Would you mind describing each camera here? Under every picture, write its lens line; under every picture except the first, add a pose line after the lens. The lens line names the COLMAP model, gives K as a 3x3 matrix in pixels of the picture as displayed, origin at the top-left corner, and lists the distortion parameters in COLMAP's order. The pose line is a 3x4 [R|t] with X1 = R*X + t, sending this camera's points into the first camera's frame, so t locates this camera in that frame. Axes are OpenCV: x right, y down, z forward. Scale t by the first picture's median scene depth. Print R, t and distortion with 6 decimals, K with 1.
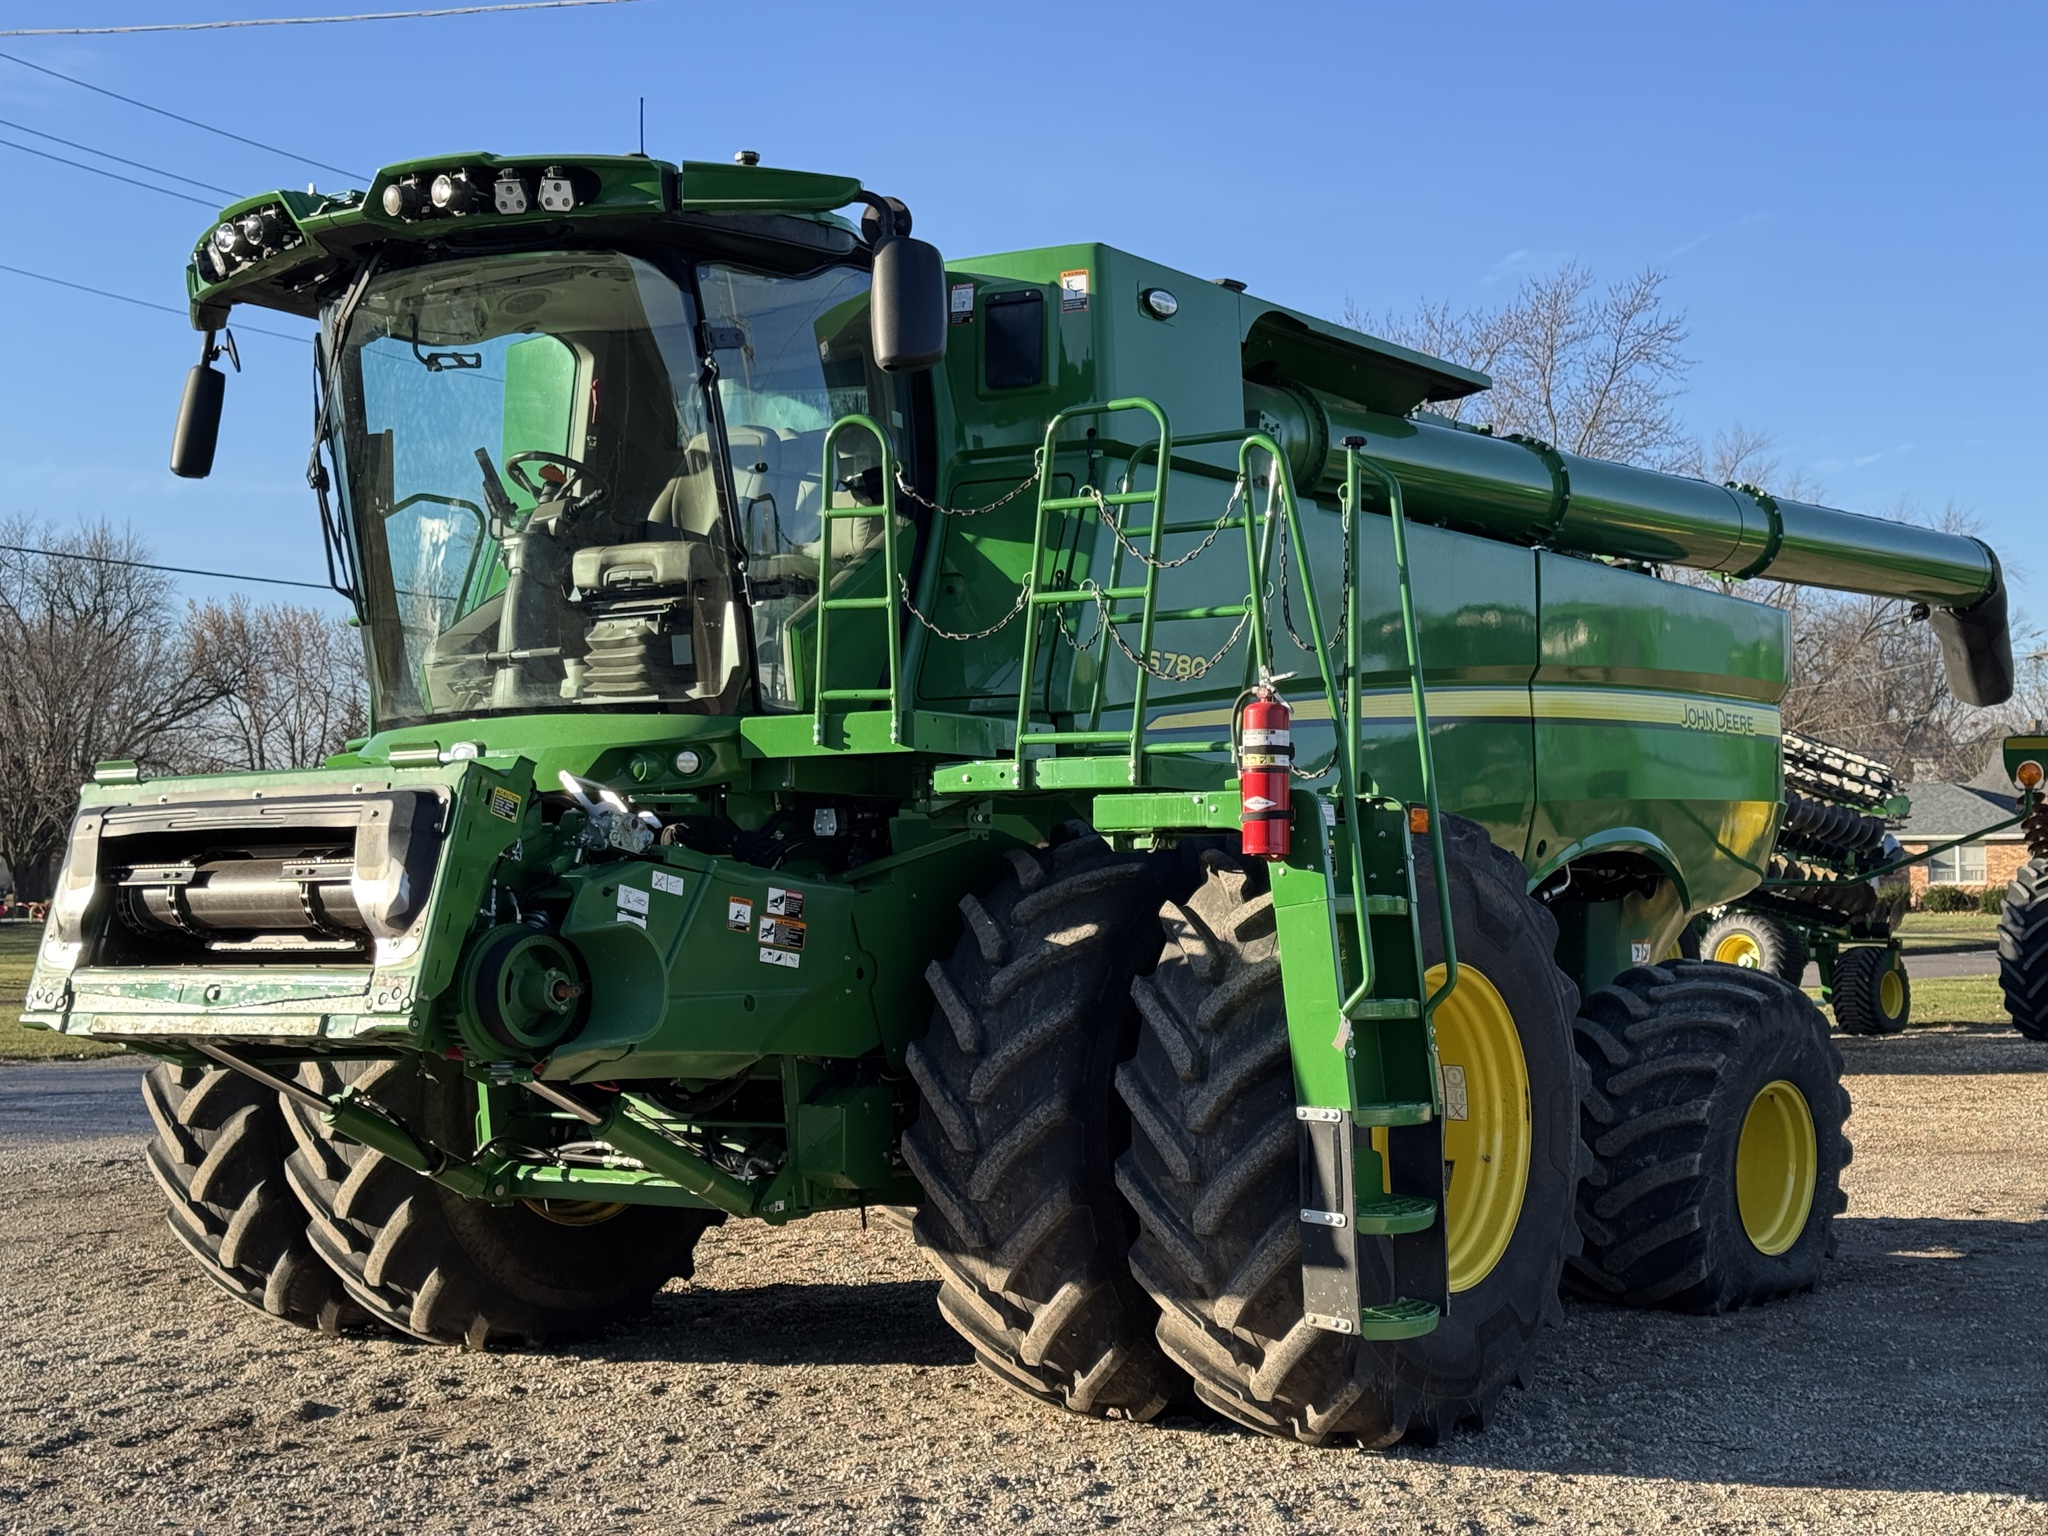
lens RADIAL K [[1396.4, 0, 1024.0], [0, 1396.4, 768.0], [0, 0, 1]] dist [0.000504, -0.000466]
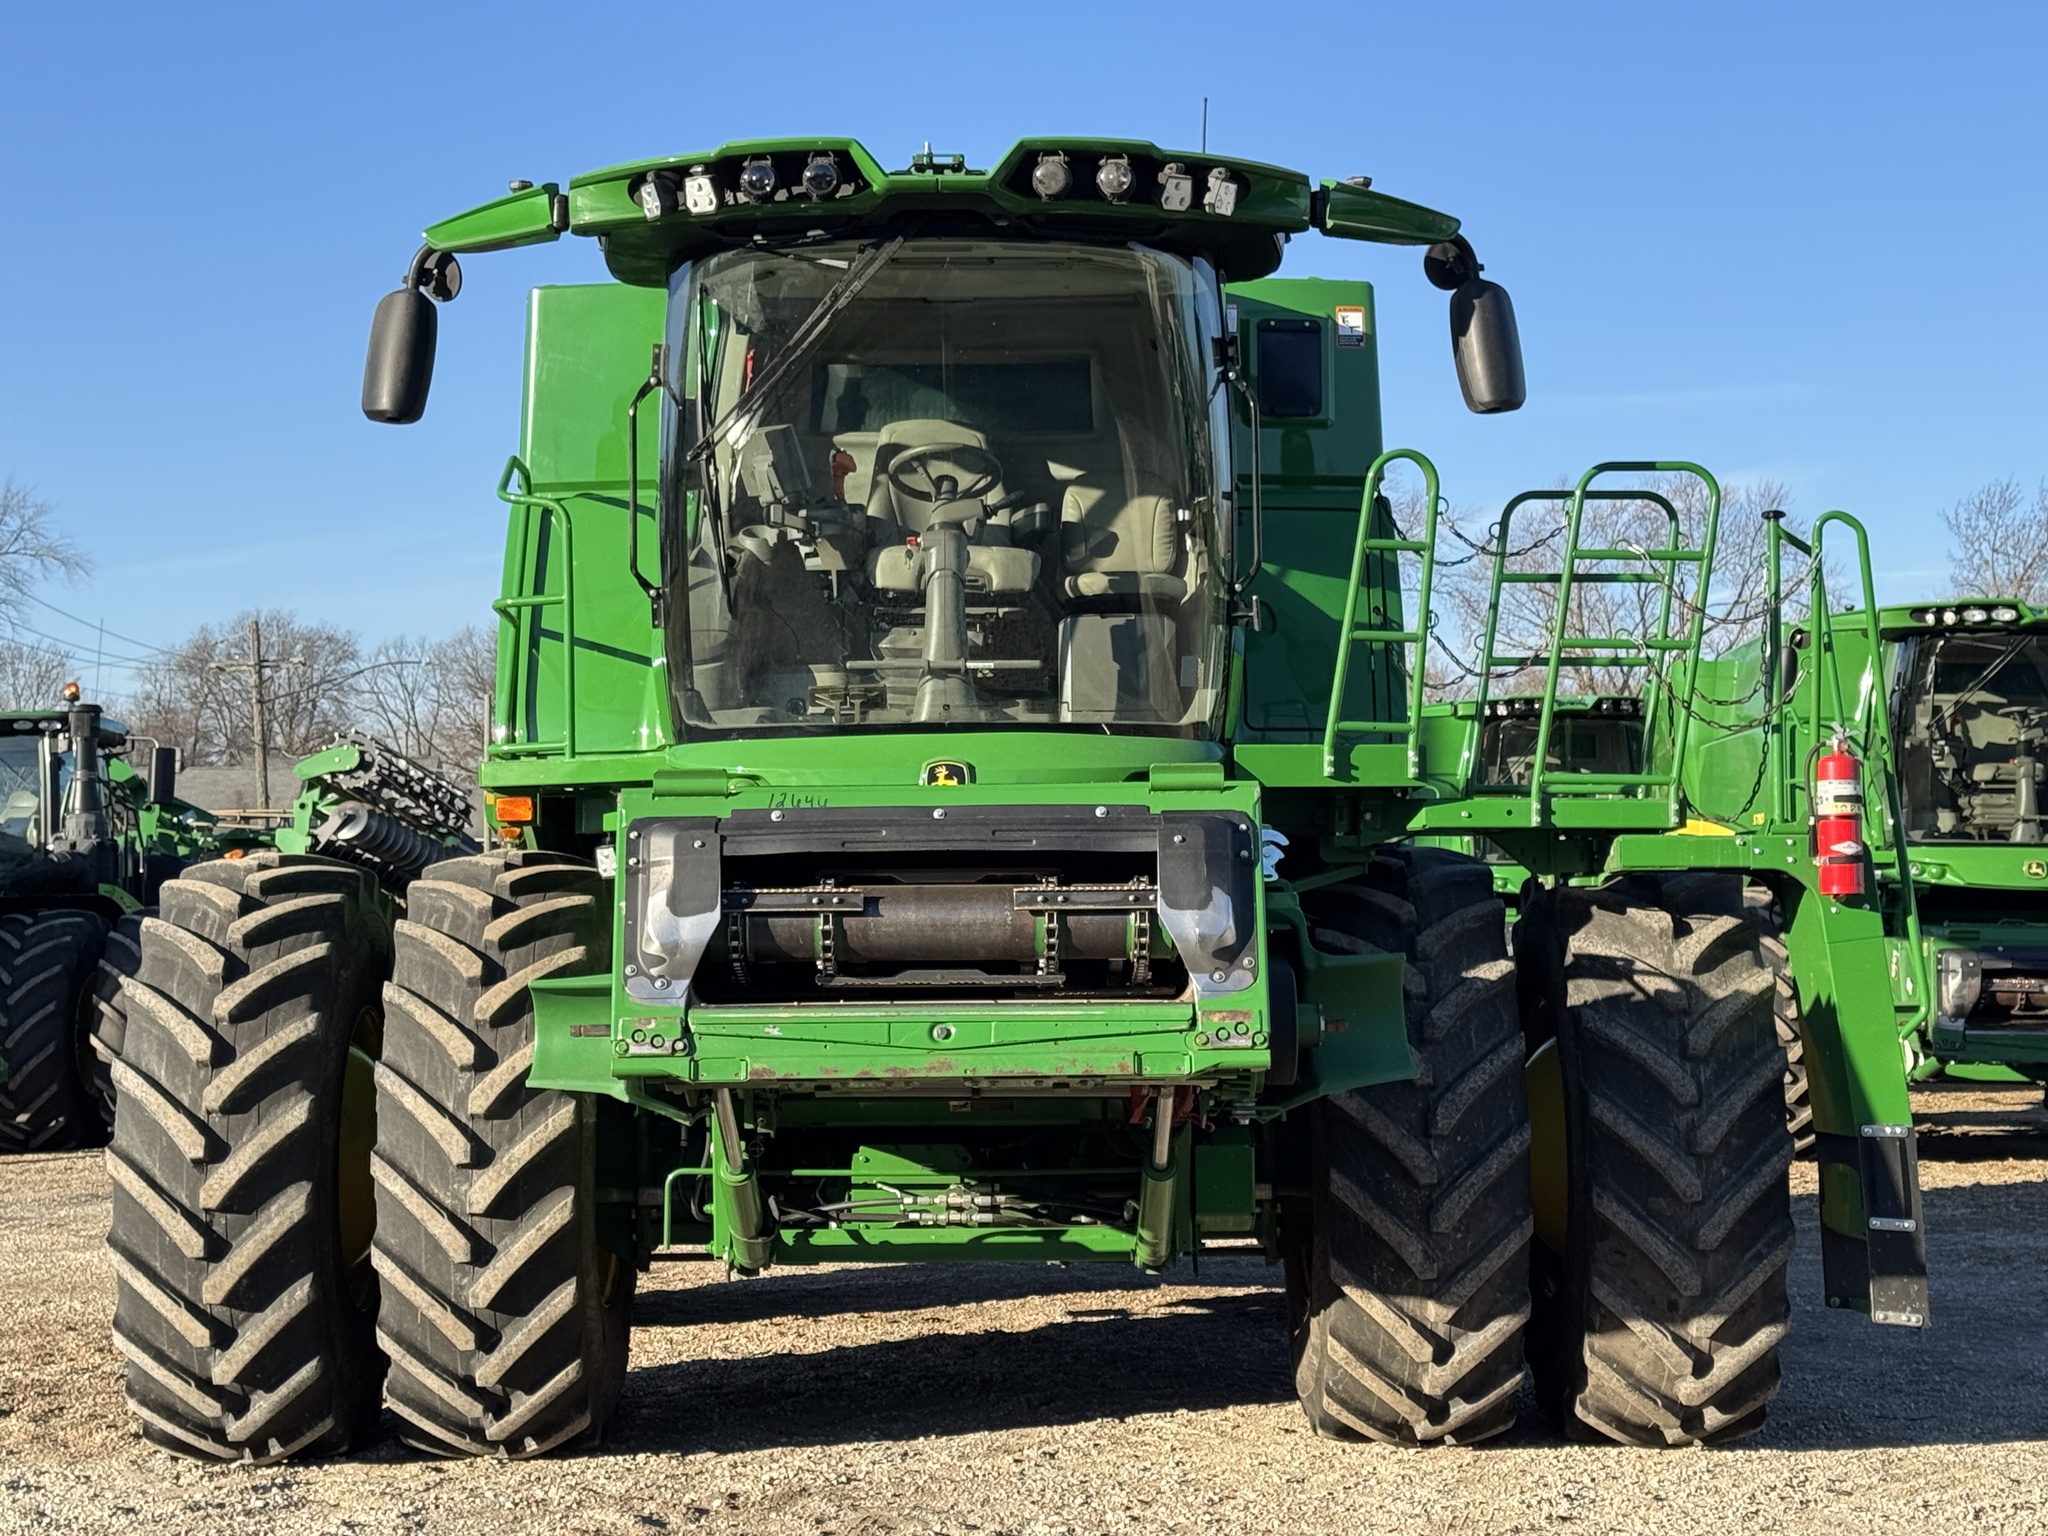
lens RADIAL K [[1517.6, 0, 1024.0], [0, 1517.6, 768.0], [0, 0, 1]] dist [0.004633, 0.002204]
pose [[0.954083, 0.038802, 0.297018, -0.729243], [-0.034514, 0.999211, -0.019672, 0.006808], [-0.297547, 0.008518, 0.954669, 0.043157]]
